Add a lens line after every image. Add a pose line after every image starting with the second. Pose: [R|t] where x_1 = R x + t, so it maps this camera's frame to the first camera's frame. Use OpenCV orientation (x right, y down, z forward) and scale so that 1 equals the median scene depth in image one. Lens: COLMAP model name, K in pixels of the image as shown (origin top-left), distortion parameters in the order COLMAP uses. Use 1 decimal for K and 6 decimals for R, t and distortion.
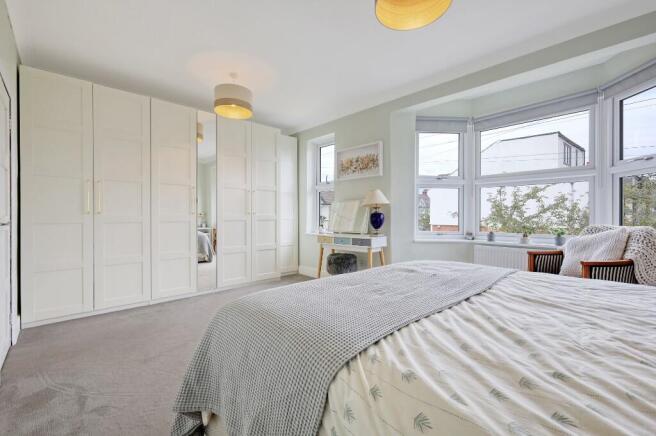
lens RADIAL K [[283.8, 0, 325.2], [0, 283.8, 217.2], [0, 0, 1]] dist [0.001177, 0.000065]
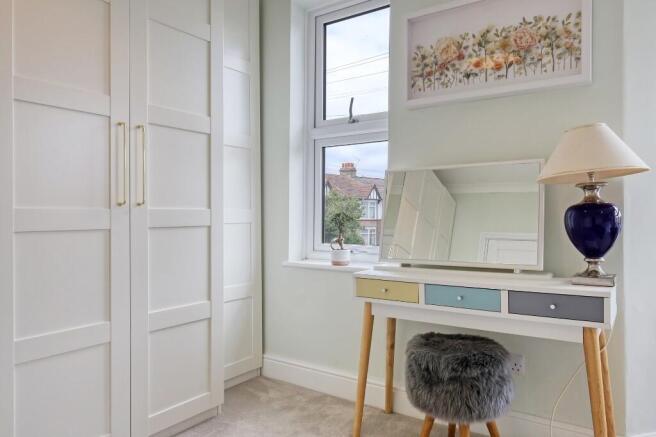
lens RADIAL K [[462.2, 0, 330.3], [0, 462.2, 218.1], [0, 0, 1]] dist [-0.000818, 0.002949]
pose [[0.978377, -0.001635, 0.206825, -0.180408], [0.000369, 0.999981, 0.006159, -0.002903], [-0.206831, -0.005950, 0.978359, 0.571559]]
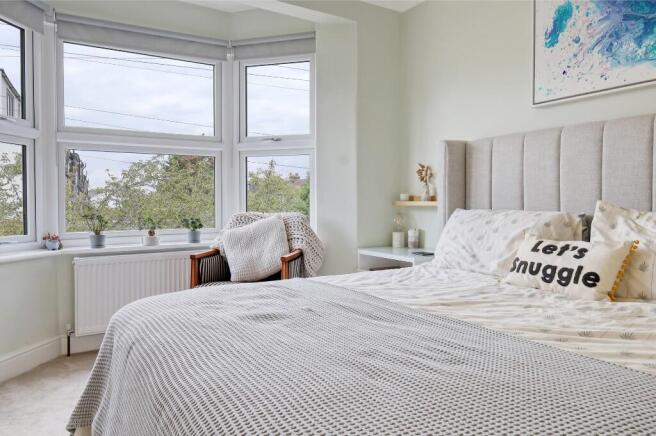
lens RADIAL K [[462.2, 0, 328.5], [0, 462.2, 217.2], [0, 0, 1]] dist [-0.000818, 0.002949]
pose [[0.191873, -0.031011, 0.980930, -0.205711], [0.008589, 0.999515, 0.029918, 0.000621], [-0.981382, 0.002684, 0.192046, 0.357246]]
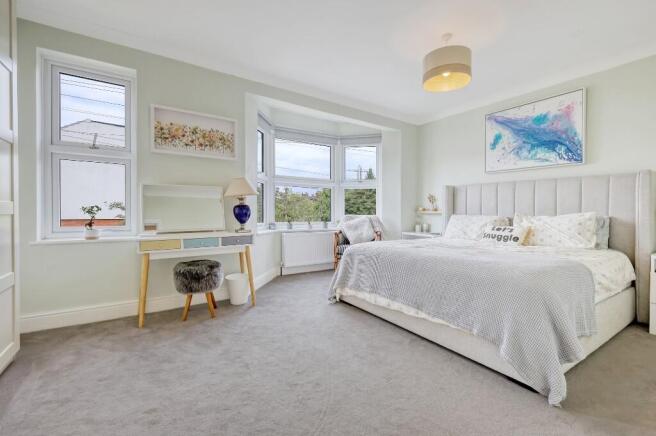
lens RADIAL K [[292.0, 0, 326.0], [0, 292.0, 213.7], [0, 0, 1]] dist [0.000297, 0.000743]
pose [[0.164601, -0.008283, 0.986325, -0.627038], [-0.007423, 0.999926, 0.009636, 0.001155], [-0.986332, -0.008907, 0.164527, 0.591378]]
